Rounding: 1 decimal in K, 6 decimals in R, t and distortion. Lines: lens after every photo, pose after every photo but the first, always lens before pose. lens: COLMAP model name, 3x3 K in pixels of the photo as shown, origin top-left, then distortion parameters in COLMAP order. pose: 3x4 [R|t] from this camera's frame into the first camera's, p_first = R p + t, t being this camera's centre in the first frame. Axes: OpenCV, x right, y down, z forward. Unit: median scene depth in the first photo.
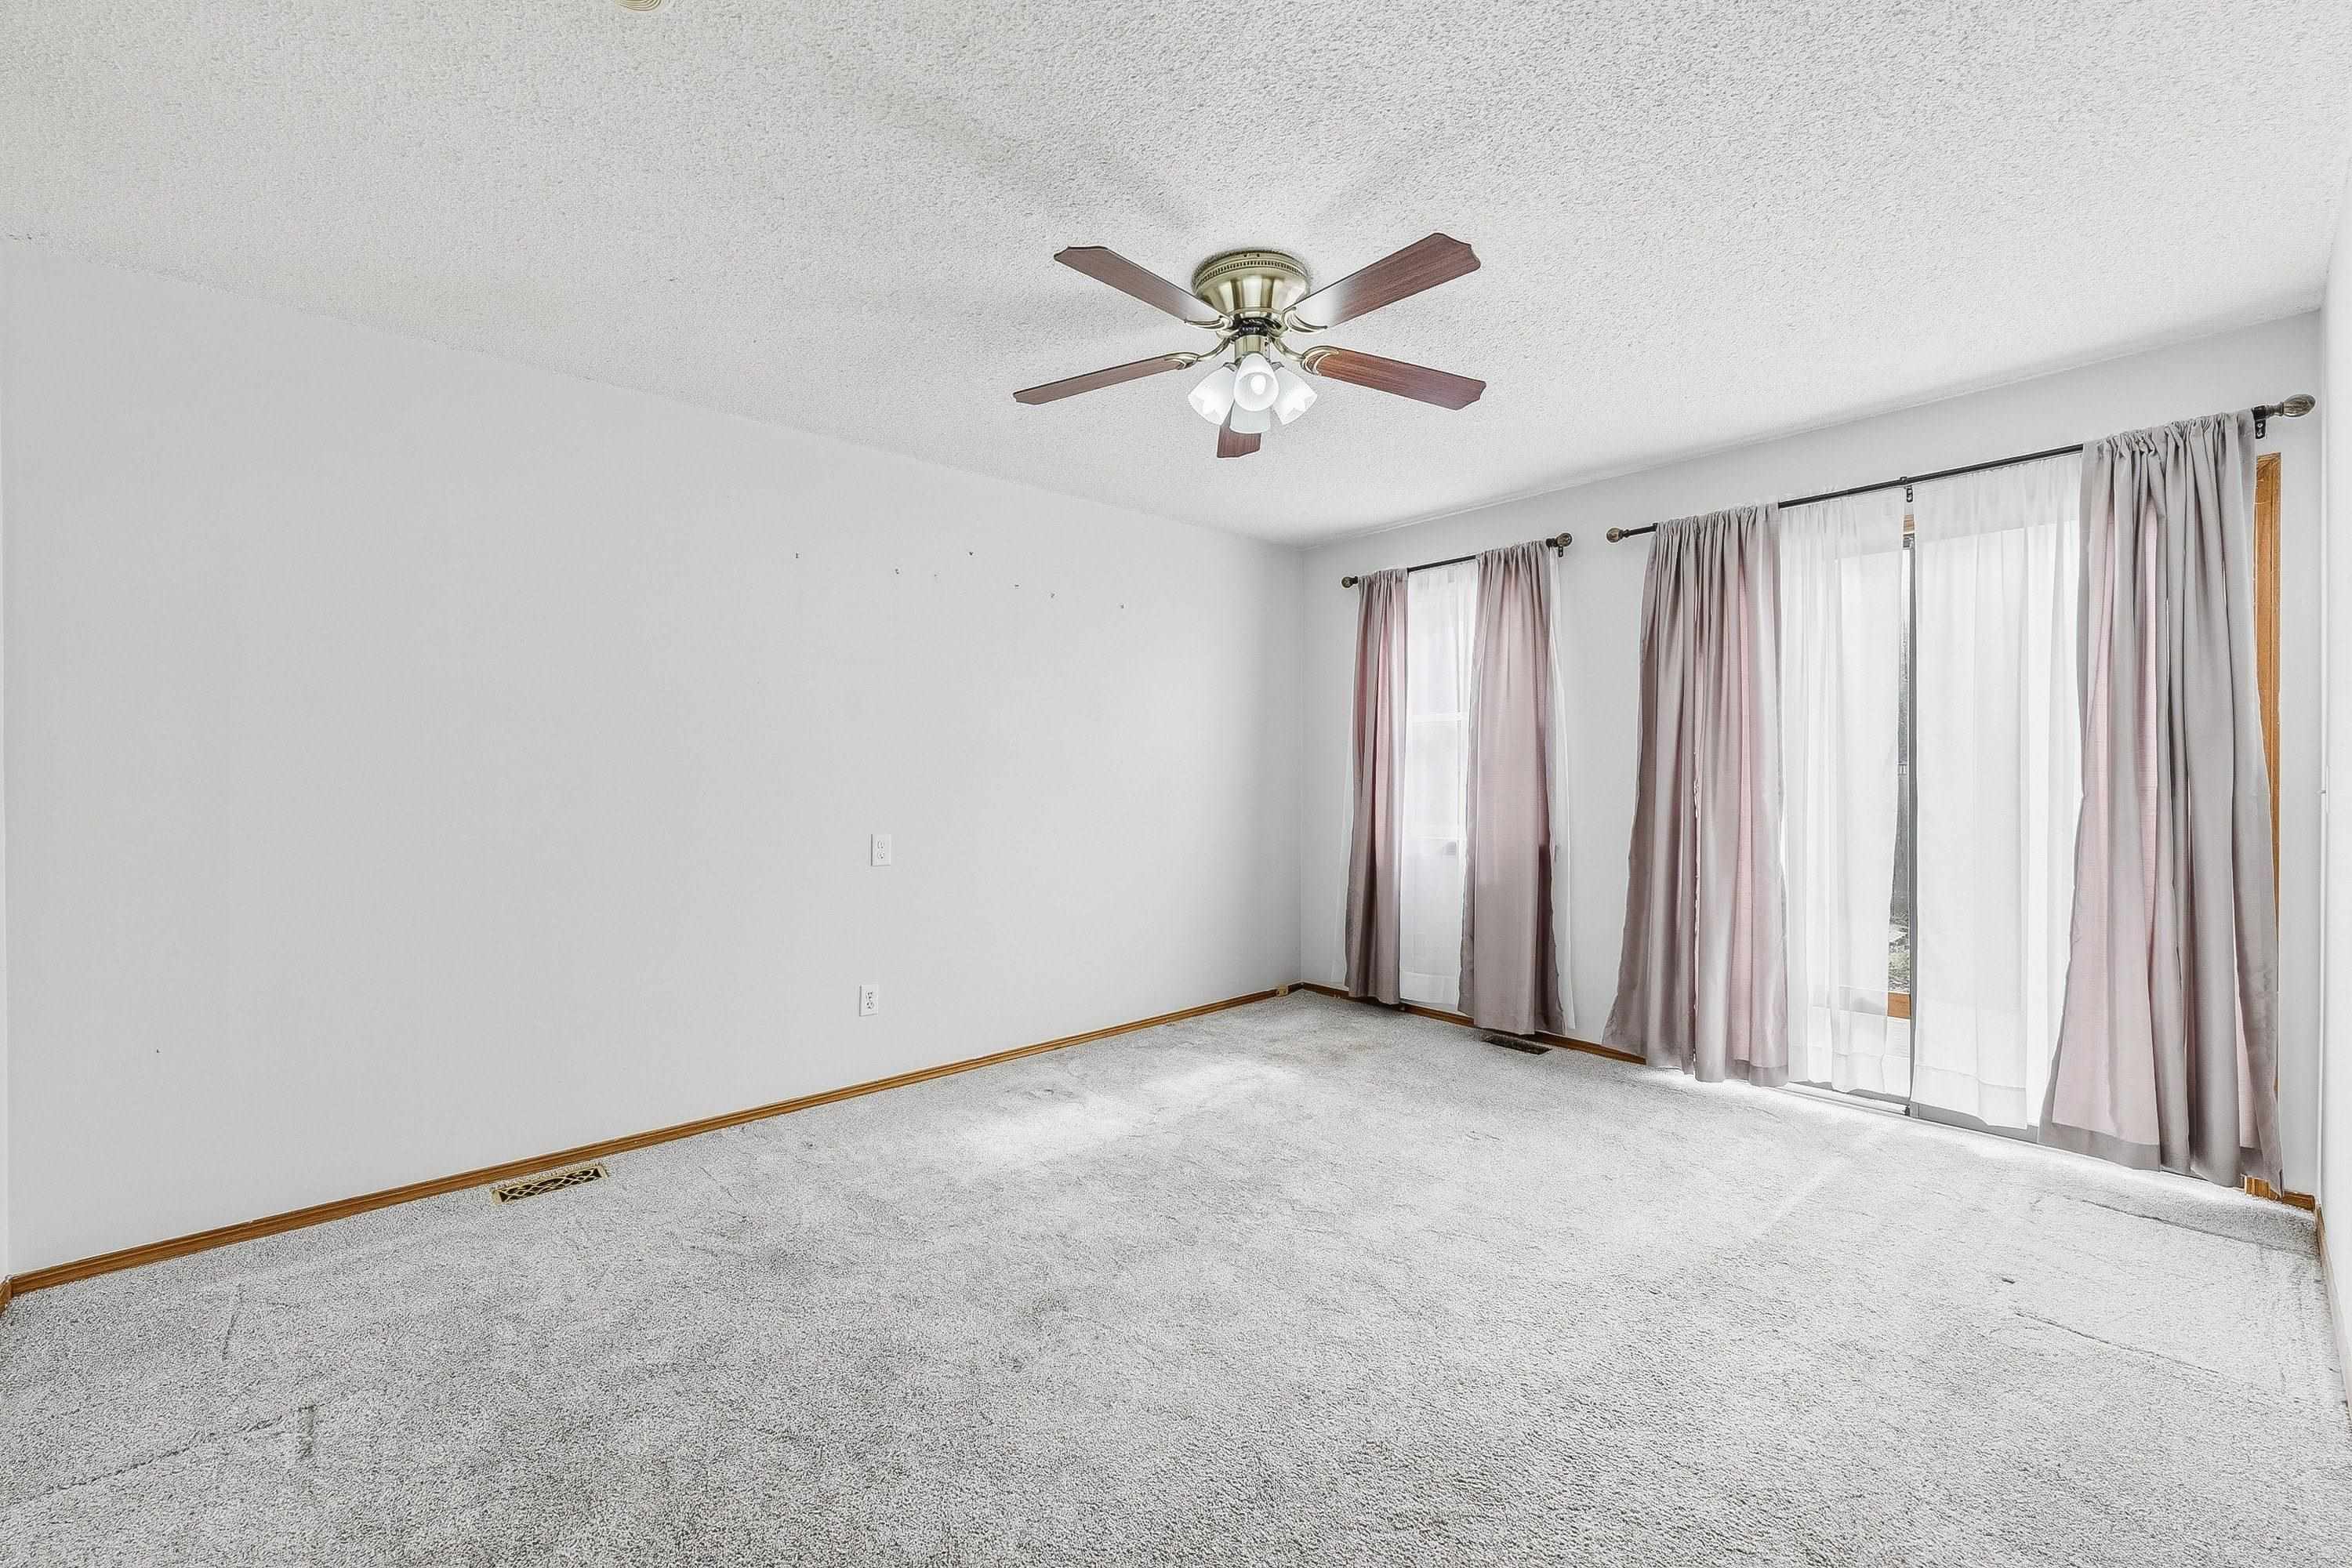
lens RADIAL K [[941.7, 0, 1174.3], [0, 941.7, 785.3], [0, 0, 1]] dist [-0.001693, -0.000316]
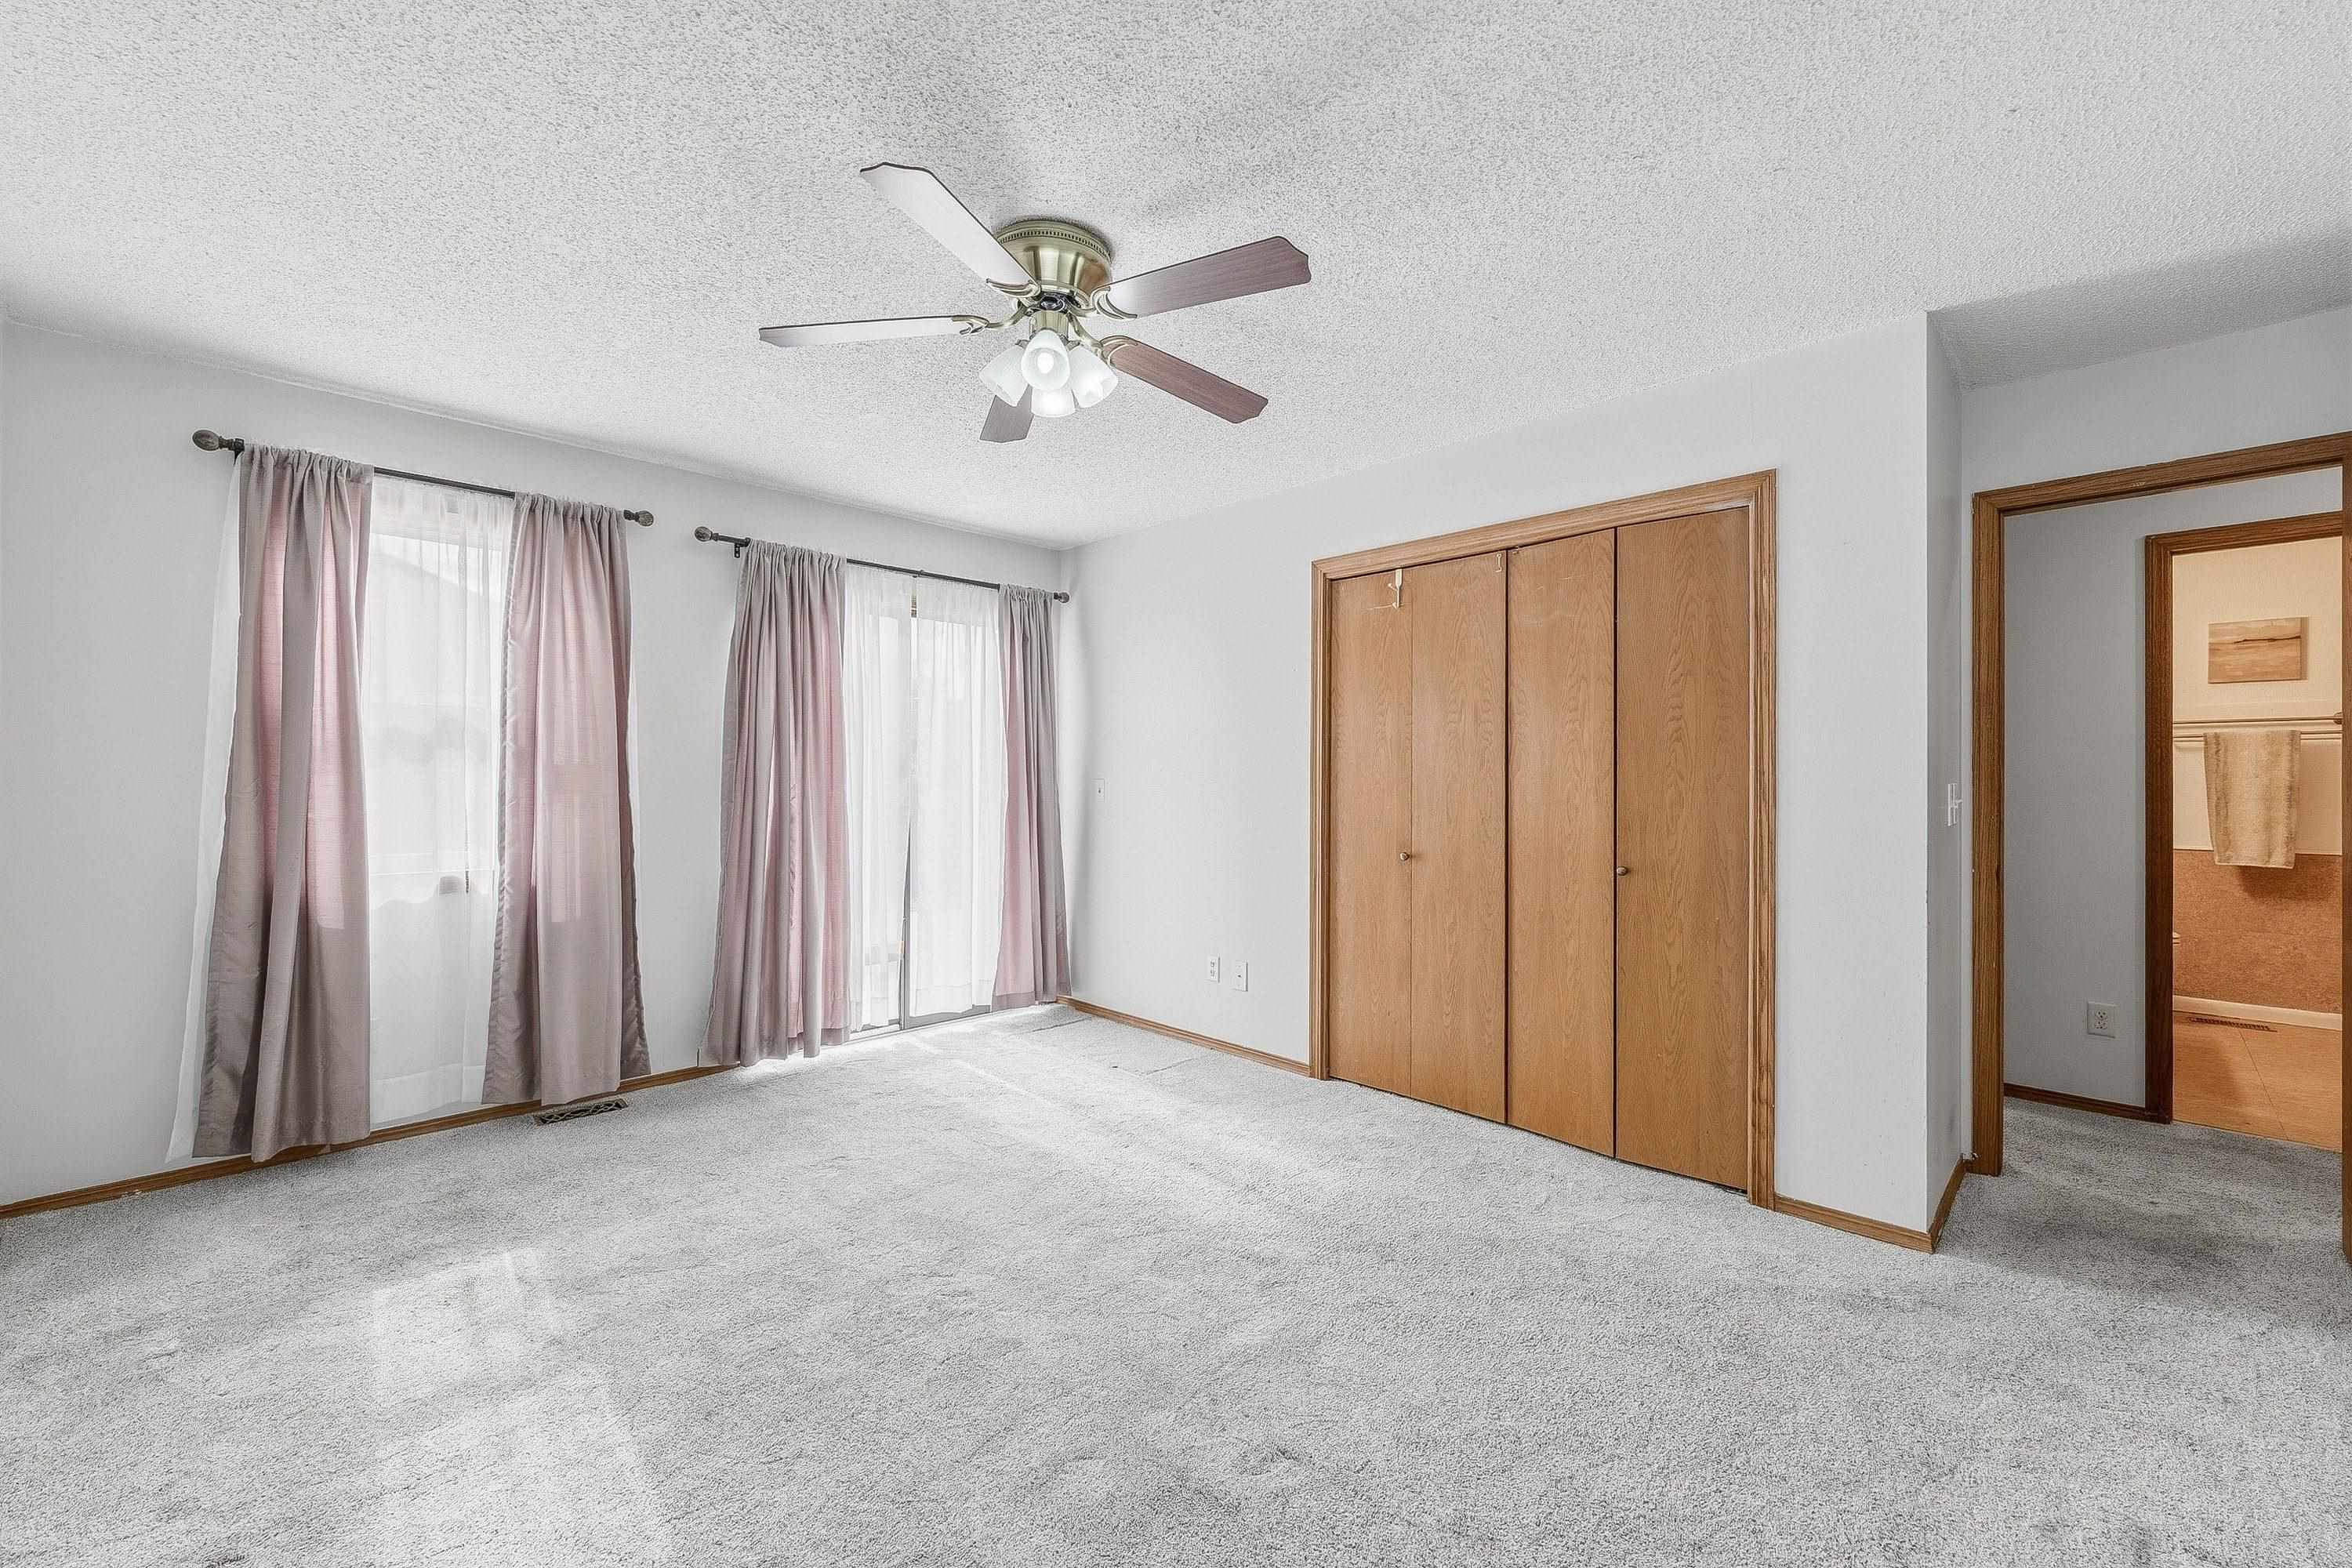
lens RADIAL K [[941.7, 0, 1174.8], [0, 941.7, 773.2], [0, 0, 1]] dist [-0.001693, -0.000316]
pose [[-0.061433, 0.013163, 0.998024, -0.543651], [0.011999, 0.999851, -0.012449, -0.001751], [-0.998039, 0.011211, -0.061582, 0.597238]]
